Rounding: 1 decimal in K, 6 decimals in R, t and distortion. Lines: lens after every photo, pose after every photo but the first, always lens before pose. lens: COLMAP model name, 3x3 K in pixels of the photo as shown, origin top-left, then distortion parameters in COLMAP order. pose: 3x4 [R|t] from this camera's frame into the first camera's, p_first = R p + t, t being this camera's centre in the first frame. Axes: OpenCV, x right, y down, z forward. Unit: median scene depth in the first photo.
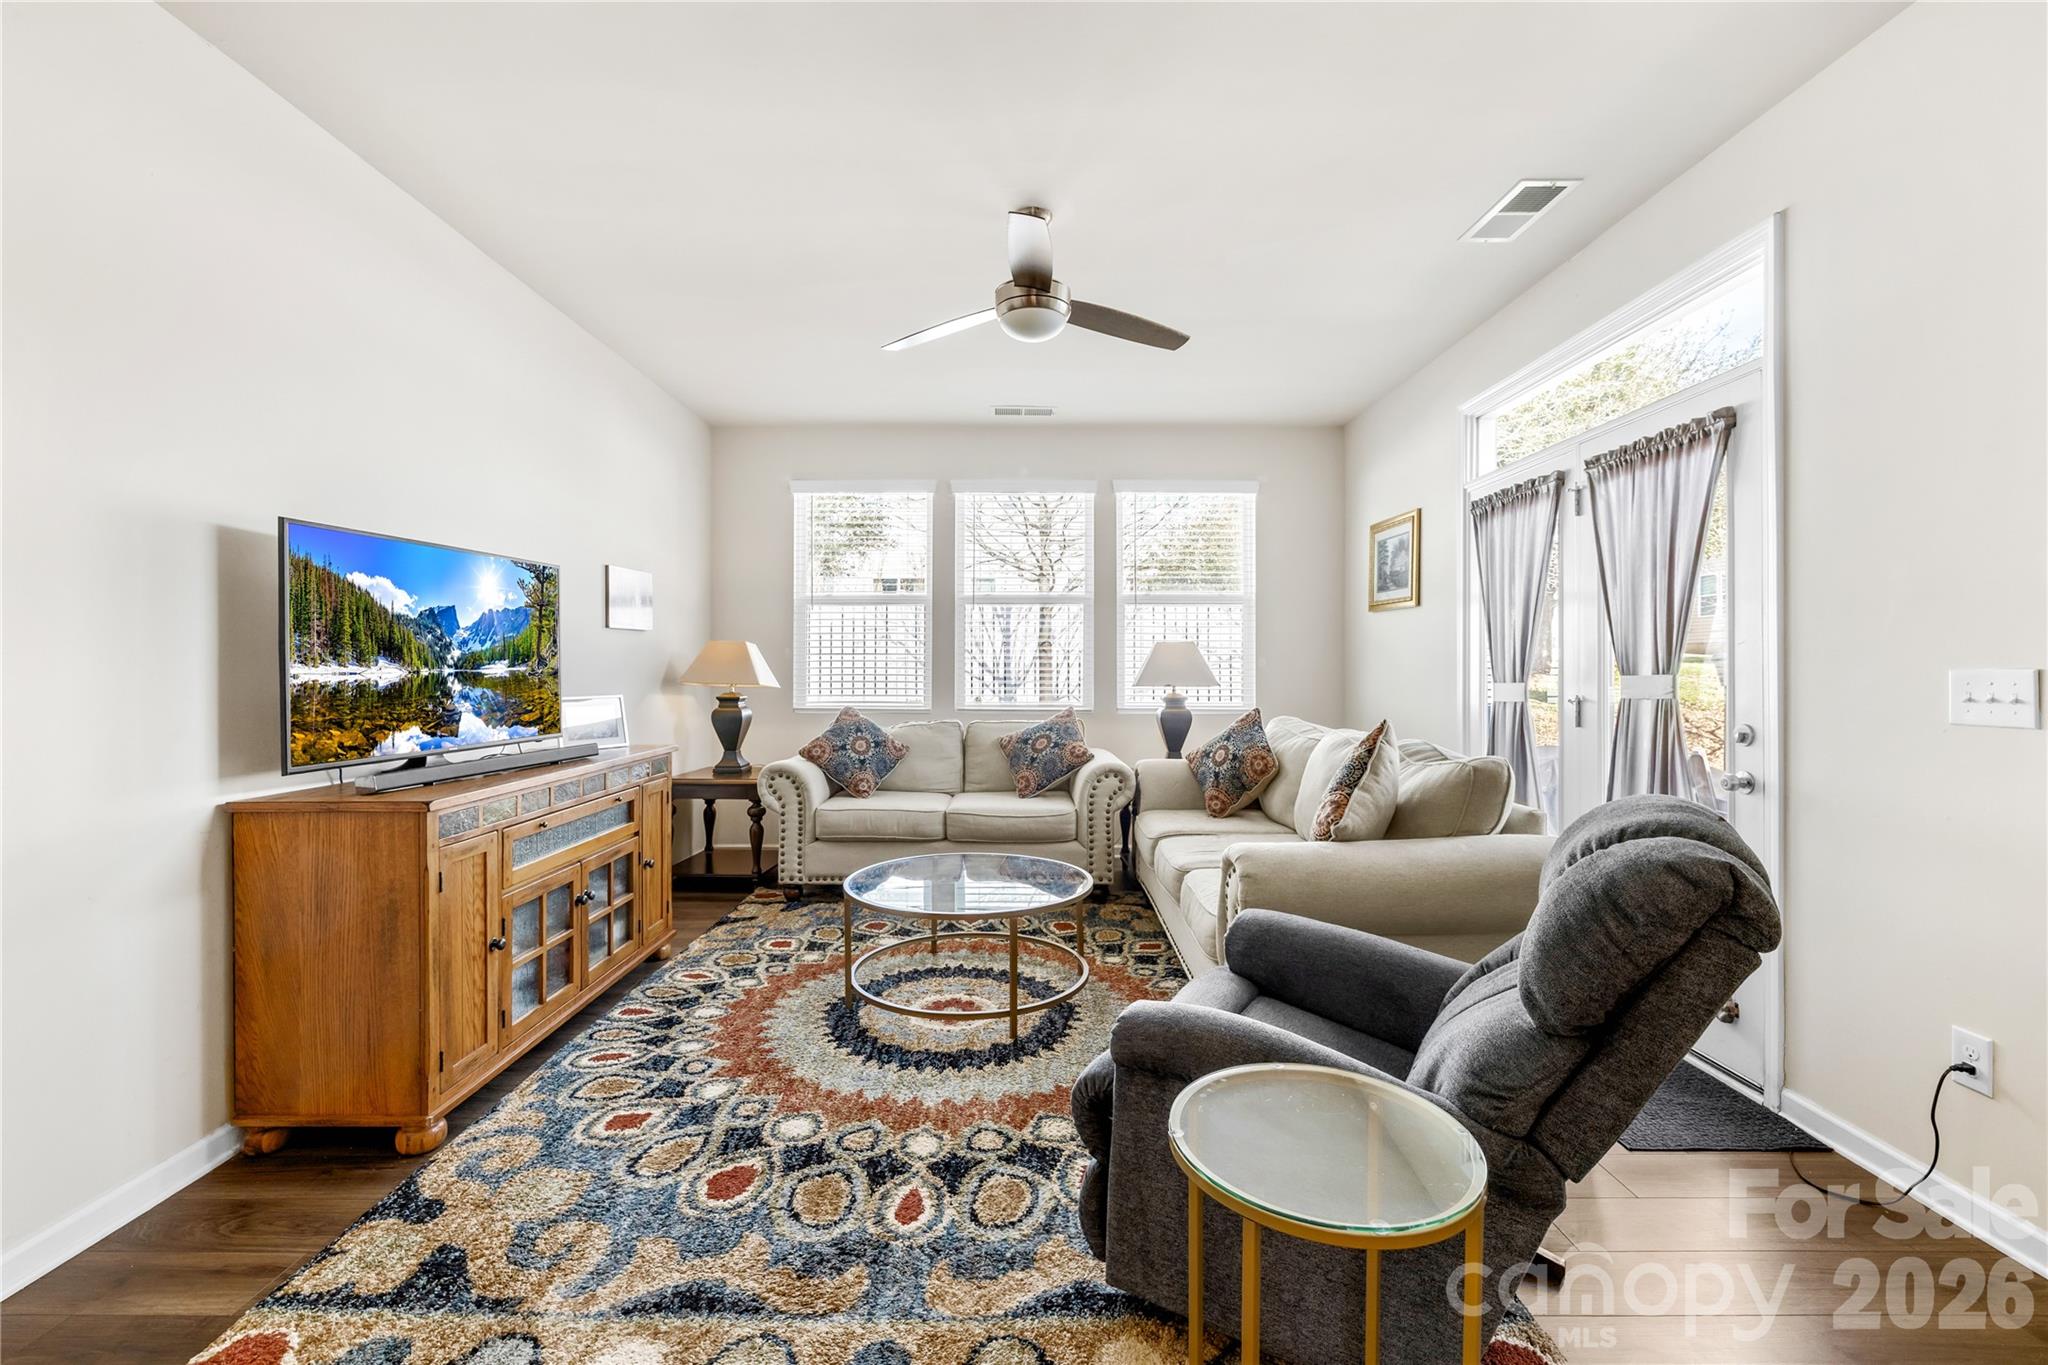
lens RADIAL K [[870.9, 0, 1014.9], [0, 870.9, 660.7], [0, 0, 1]] dist [-0.002421, -0.000148]
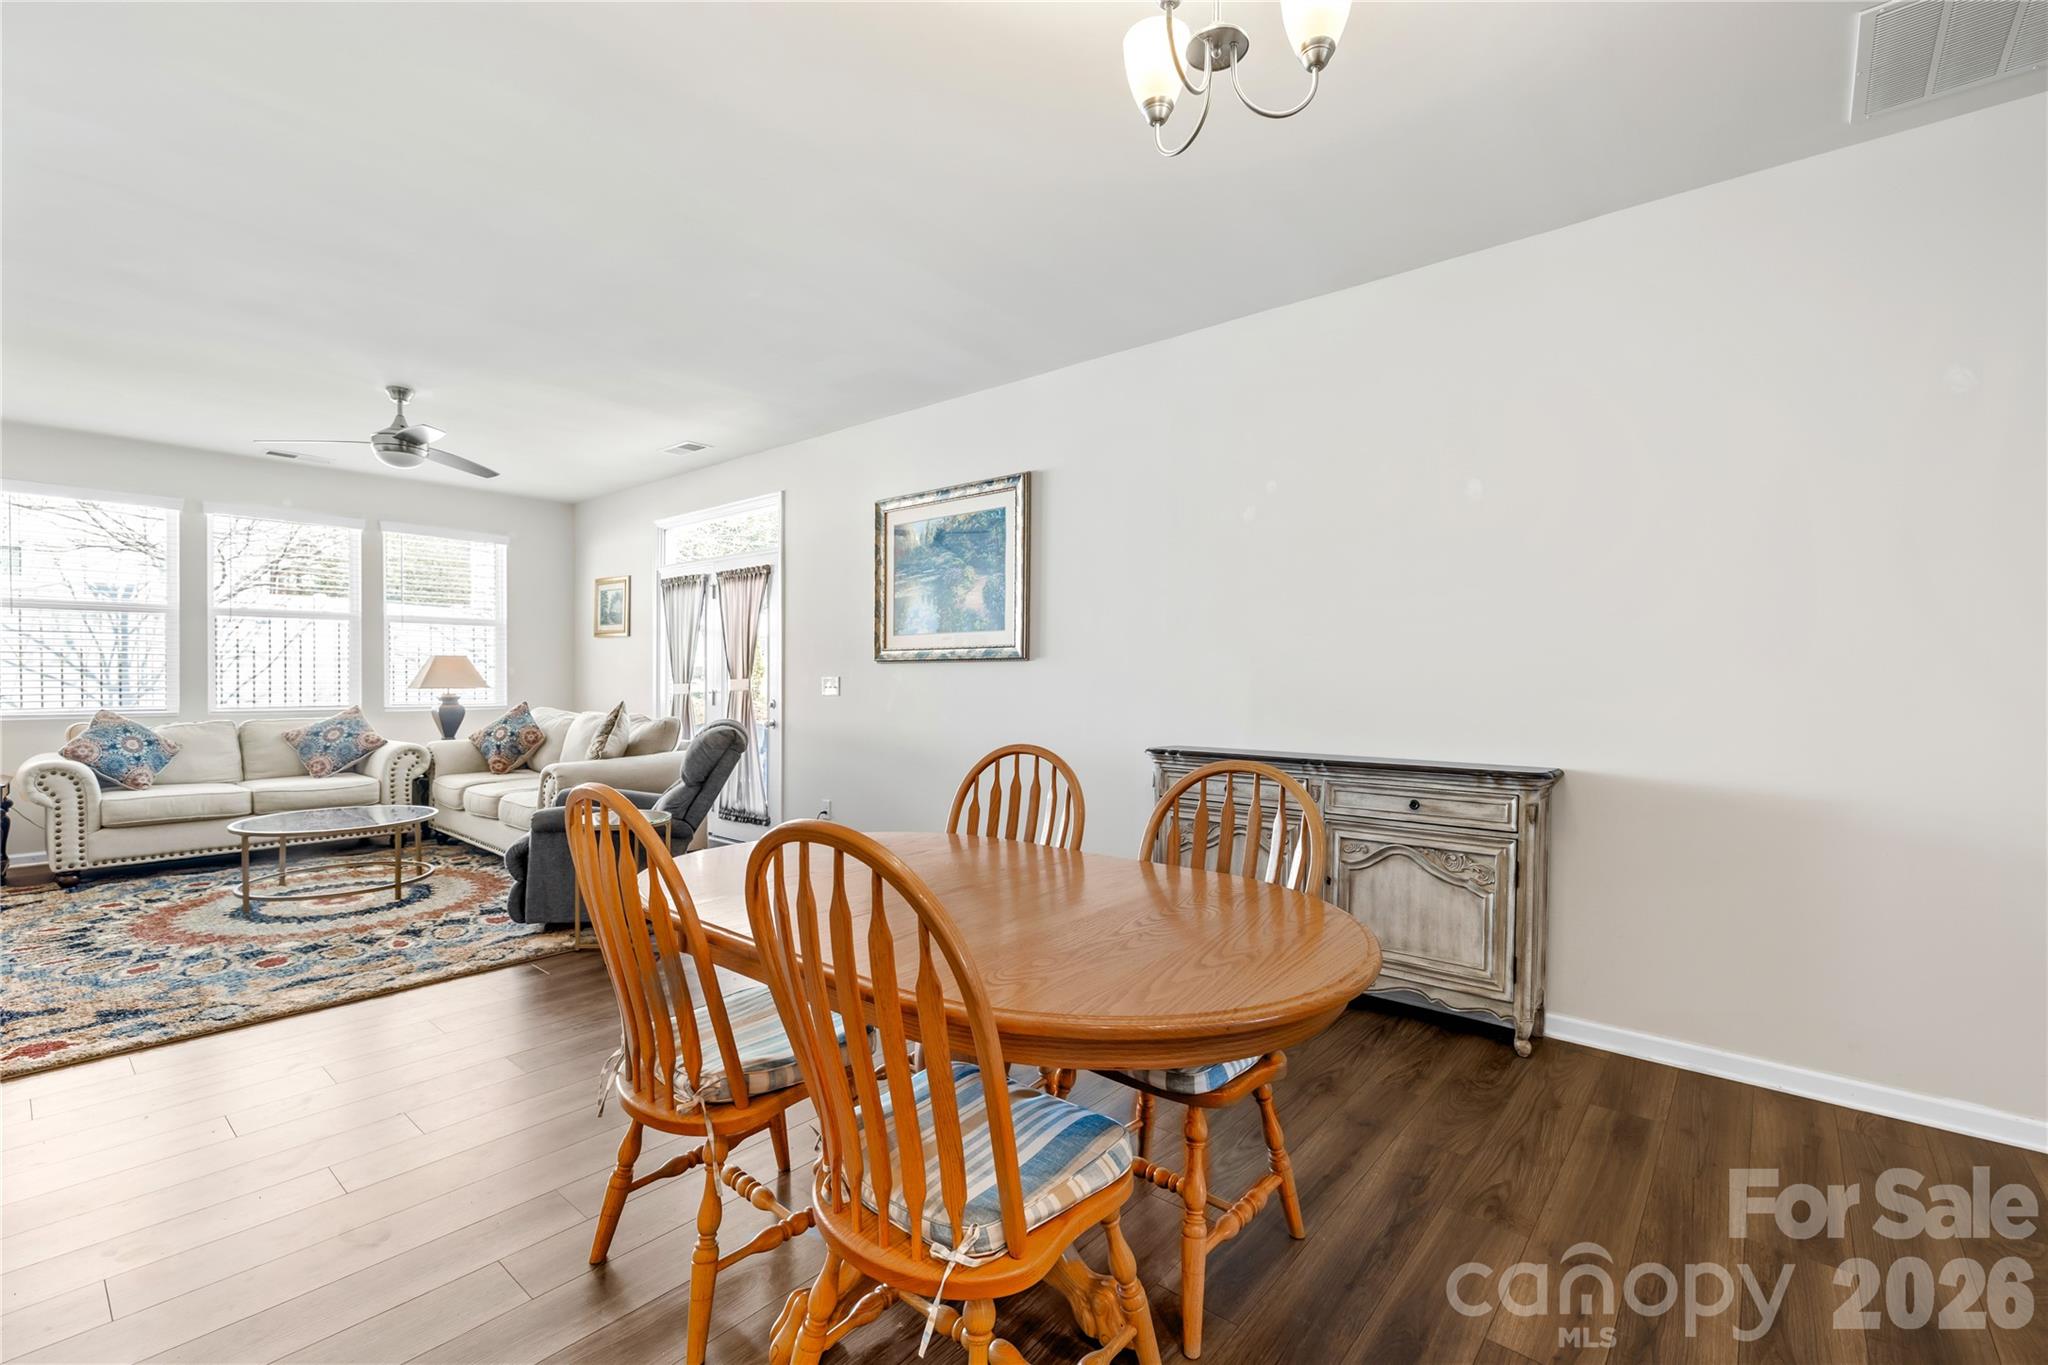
lens RADIAL K [[891.5, 0, 1019.4], [0, 891.5, 690.0], [0, 0, 1]] dist [-0.001140, -0.000122]
pose [[0.642604, -0.009748, 0.766137, -0.387784], [-0.009935, 0.999729, 0.021053, -0.007452], [-0.766134, -0.021140, 0.642333, -0.706127]]
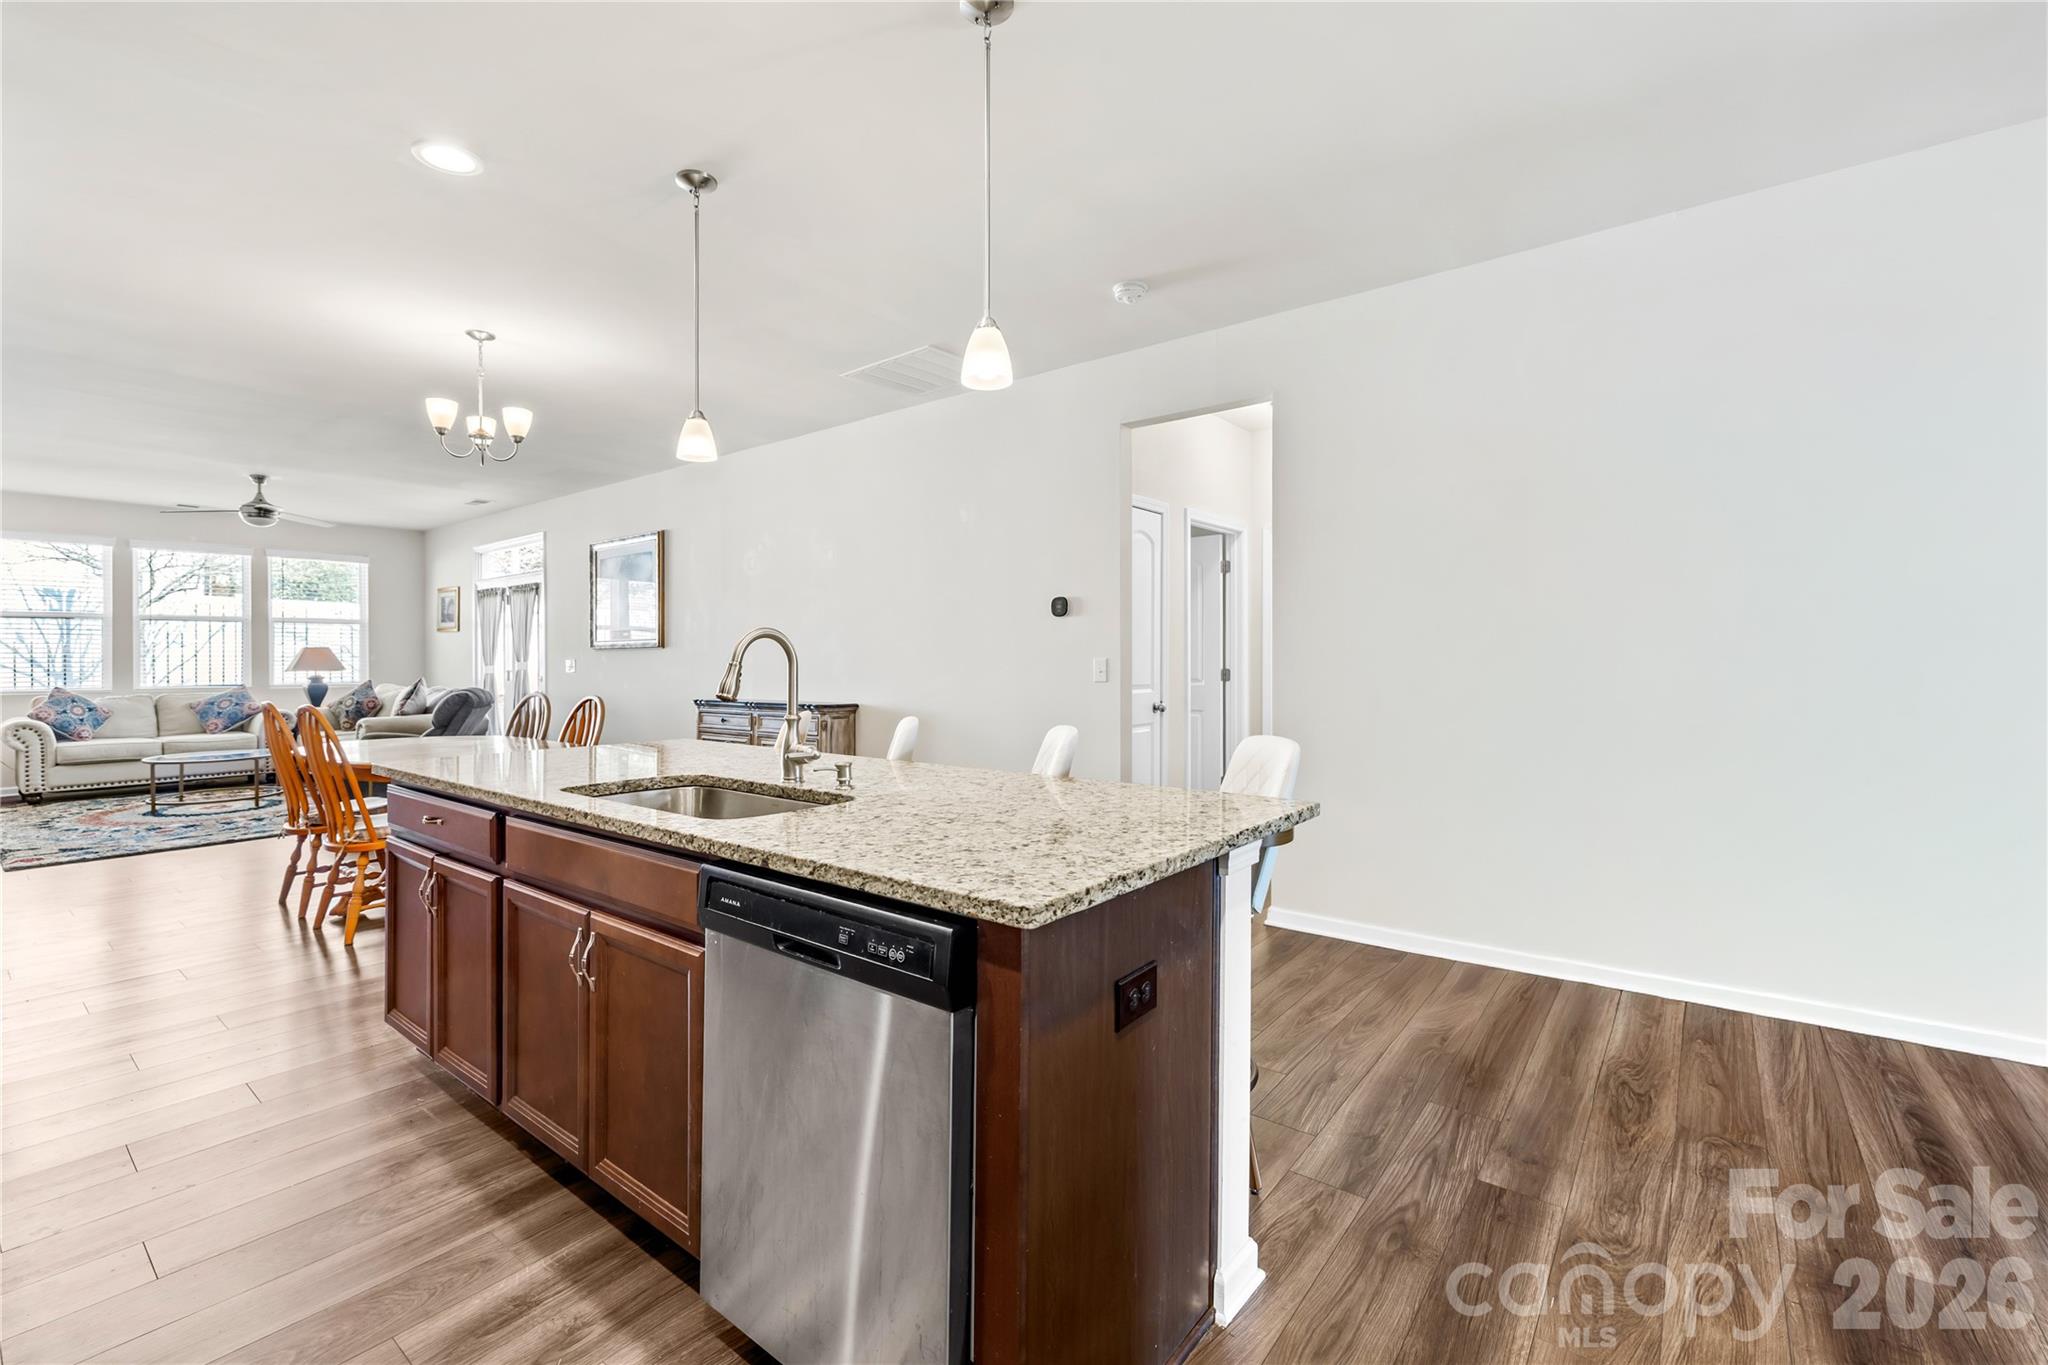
lens RADIAL K [[870.9, 0, 1014.9], [0, 870.9, 660.7], [0, 0, 1]] dist [-0.002421, -0.000148]
pose [[0.609350, -0.007140, 0.792869, -0.481493], [-0.000273, 0.999957, 0.009215, -0.012812], [-0.792901, -0.005832, 0.609322, -1.666911]]
